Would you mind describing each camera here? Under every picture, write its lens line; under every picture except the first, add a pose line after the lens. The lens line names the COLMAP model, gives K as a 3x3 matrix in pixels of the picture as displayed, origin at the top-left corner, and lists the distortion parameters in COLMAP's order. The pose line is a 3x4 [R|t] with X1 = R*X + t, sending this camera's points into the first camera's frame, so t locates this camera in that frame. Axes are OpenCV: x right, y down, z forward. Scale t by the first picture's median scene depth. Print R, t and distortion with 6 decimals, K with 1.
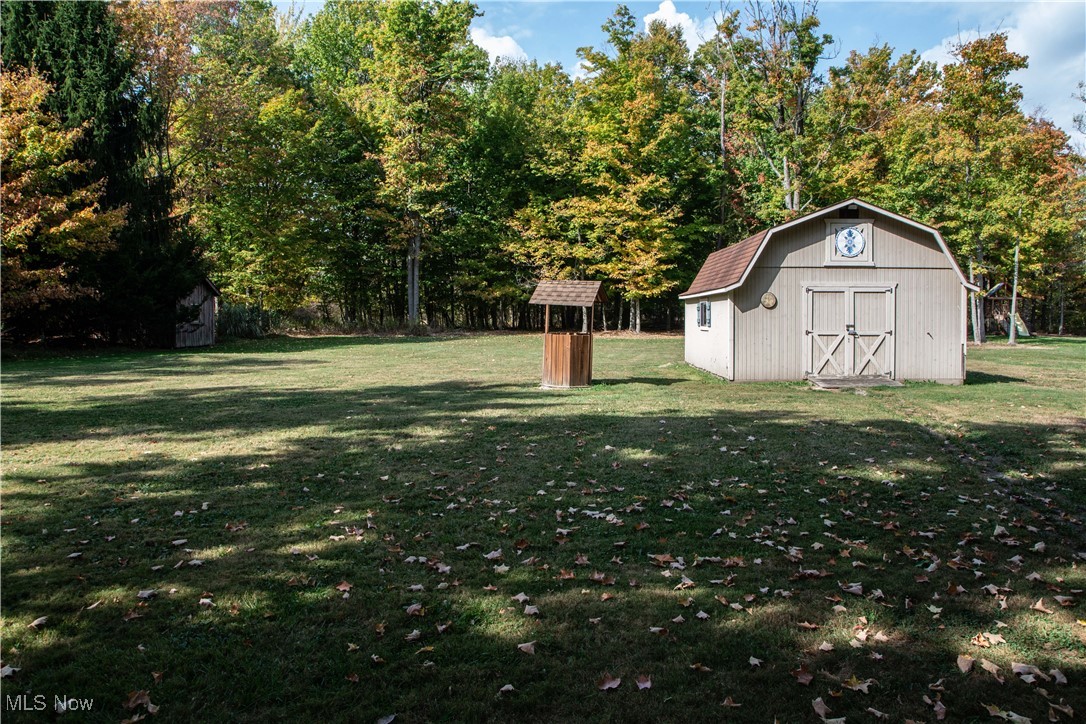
lens RADIAL K [[818.2, 0, 543.0], [0, 818.2, 362.0], [0, 0, 1]] dist [-0.148233, 0.138869]
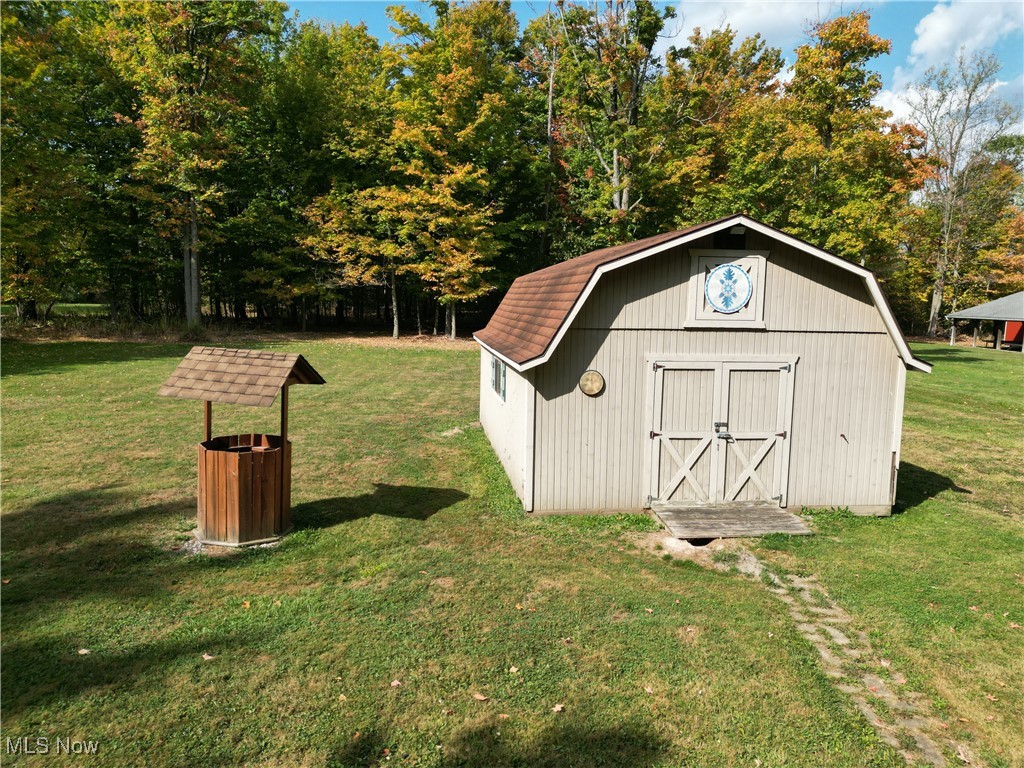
lens RADIAL K [[709.4, 0, 512.0], [0, 709.4, 384.0], [0, 0, 1]] dist [0.065705, -0.067128]
pose [[0.986900, 0.002958, 0.161304, 0.054633], [-0.014731, 0.997307, 0.071839, -0.046240], [-0.160657, -0.073274, 0.984287, 0.198014]]
